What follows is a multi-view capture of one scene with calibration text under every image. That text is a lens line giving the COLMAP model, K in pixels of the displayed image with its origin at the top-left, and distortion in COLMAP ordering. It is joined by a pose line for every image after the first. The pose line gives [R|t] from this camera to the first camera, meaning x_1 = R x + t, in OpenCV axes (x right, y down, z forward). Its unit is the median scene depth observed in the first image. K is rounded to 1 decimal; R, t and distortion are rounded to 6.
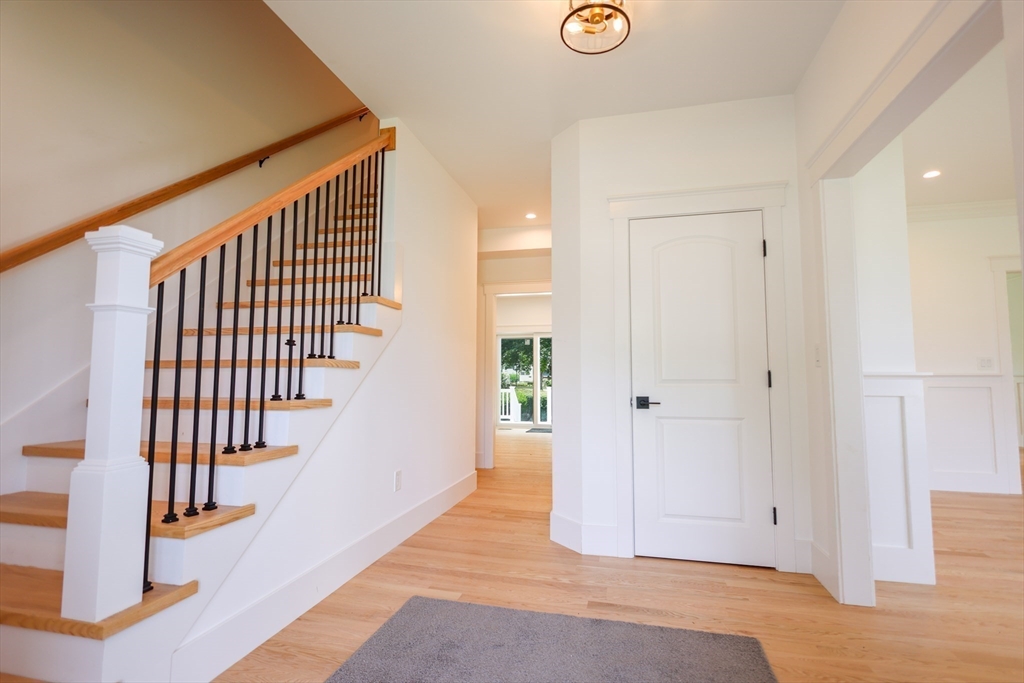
lens RADIAL K [[475.8, 0, 512.0], [0, 475.8, 341.5], [0, 0, 1]] dist [0.000907, 0.000056]
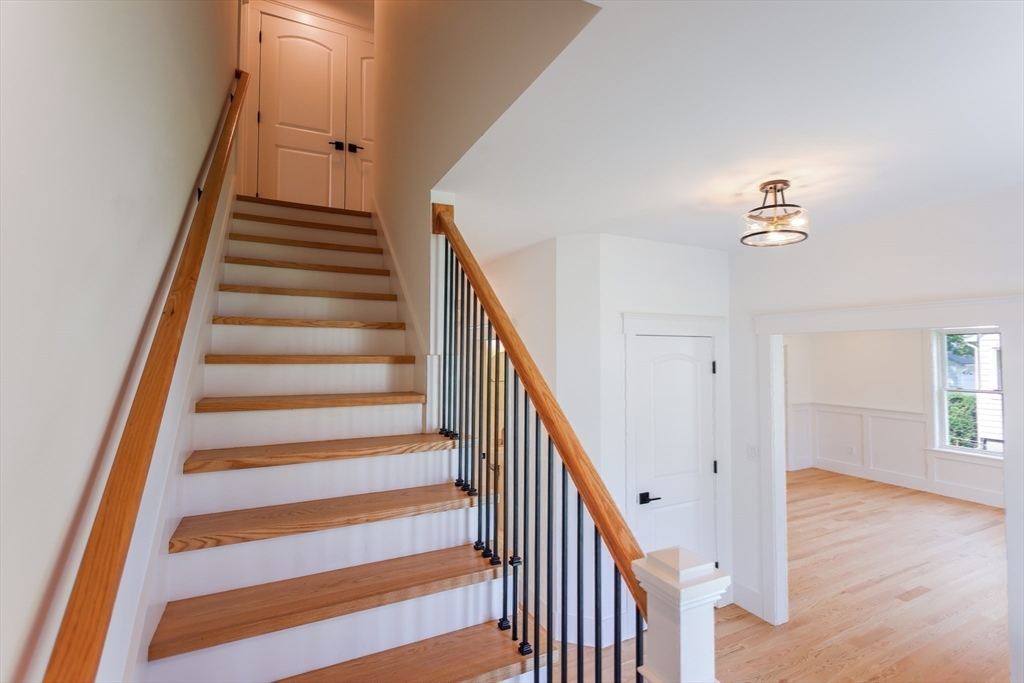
lens RADIAL K [[475.8, 0, 512.0], [0, 475.8, 341.5], [0, 0, 1]] dist [0.000907, 0.000056]
pose [[0.762512, 0.020098, 0.646662, -0.742642], [-0.047124, 0.998588, 0.024530, -0.270989], [-0.645256, -0.049178, 0.762382, 0.359875]]
